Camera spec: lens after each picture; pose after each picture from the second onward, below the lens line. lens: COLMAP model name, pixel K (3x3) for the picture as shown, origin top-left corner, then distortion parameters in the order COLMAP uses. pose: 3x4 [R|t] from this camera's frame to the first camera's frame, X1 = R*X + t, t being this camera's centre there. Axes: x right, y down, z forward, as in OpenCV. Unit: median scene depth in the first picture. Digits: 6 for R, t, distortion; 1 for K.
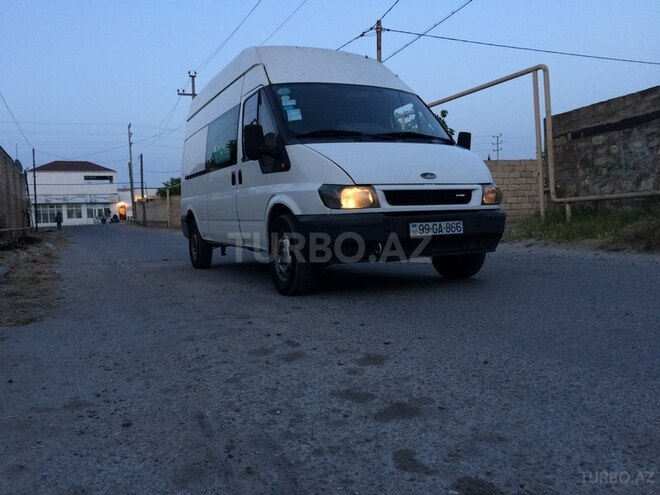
lens RADIAL K [[553.6, 0, 329.8], [0, 553.6, 249.3], [0, 0, 1]] dist [0.081567, -0.106264]
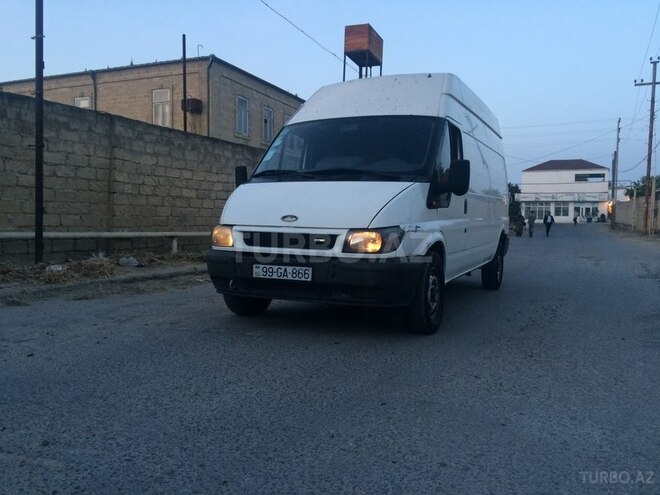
lens RADIAL K [[553.6, 0, 330.8], [0, 553.6, 249.3], [0, 0, 1]] dist [0.081567, -0.106264]
pose [[0.641656, 0.090567, -0.761627, 0.433561], [-0.084608, 0.995302, 0.047074, -0.057624], [0.762312, 0.034234, 0.646304, 0.186638]]
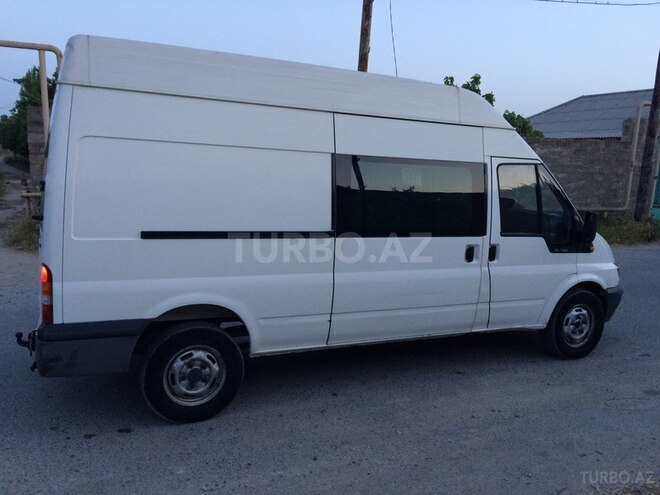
lens RADIAL K [[553.6, 0, 331.2], [0, 553.6, 246.6], [0, 0, 1]] dist [0.081567, -0.106264]
pose [[-0.005924, -0.103058, 0.994658, -0.580392], [0.022459, 0.994411, 0.103166, -0.134031], [-0.999730, 0.022951, -0.003576, 0.721233]]
